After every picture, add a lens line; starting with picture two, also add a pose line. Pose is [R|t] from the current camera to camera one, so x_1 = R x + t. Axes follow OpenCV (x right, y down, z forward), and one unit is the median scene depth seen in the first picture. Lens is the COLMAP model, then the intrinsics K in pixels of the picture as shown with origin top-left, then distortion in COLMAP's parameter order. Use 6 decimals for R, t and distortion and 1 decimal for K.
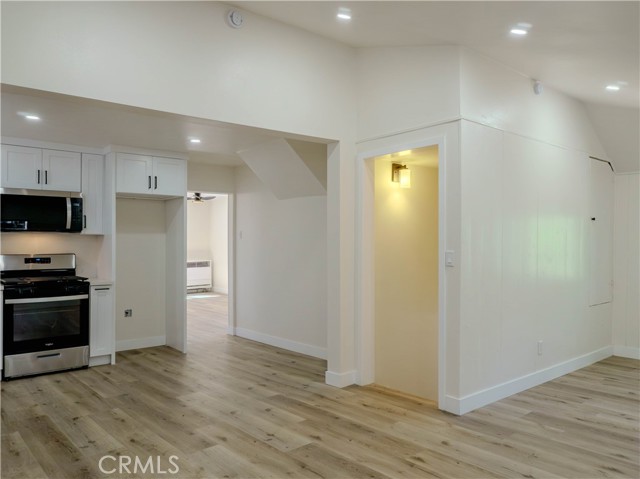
lens RADIAL K [[479.6, 0, 309.4], [0, 479.6, 238.3], [0, 0, 1]] dist [0.000614, -0.002274]
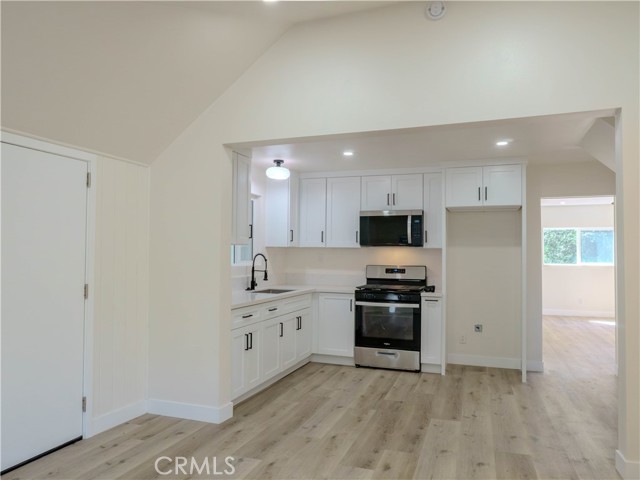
lens RADIAL K [[479.6, 0, 309.4], [0, 479.6, 238.8], [0, 0, 1]] dist [0.000614, -0.002274]
pose [[0.507240, -0.020994, -0.861549, 0.340466], [-0.000310, 0.999699, -0.024543, -0.003106], [0.861805, 0.012716, 0.507081, 0.237153]]
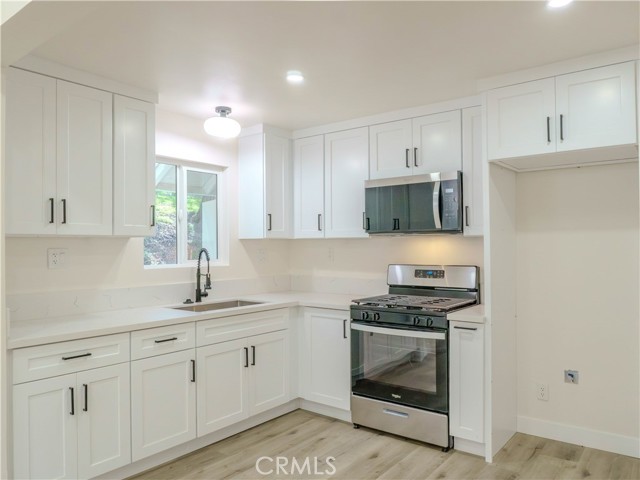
lens RADIAL K [[483.7, 0, 320.0], [0, 483.7, 240.0], [0, 0, 1]] dist [-0.009560, -0.005272]
pose [[0.226031, -0.014423, -0.974013, 0.110220], [0.016933, 0.999797, -0.010875, 0.000580], [0.973973, -0.014035, 0.226229, 0.694558]]
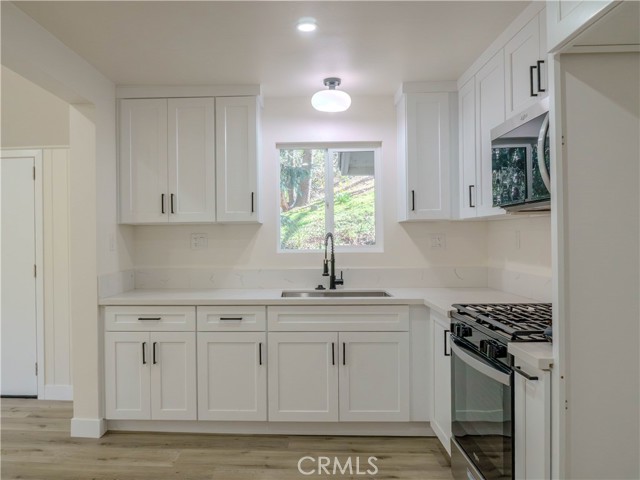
lens RADIAL K [[477.9, 0, 278.7], [0, 477.9, 241.8], [0, 0, 1]] dist [-0.007573, -0.003639]
pose [[-0.669164, 0.010275, -0.743044, -0.084033], [0.018046, 0.999834, -0.002426, 0.015532], [0.742896, -0.015033, -0.669238, 1.096143]]
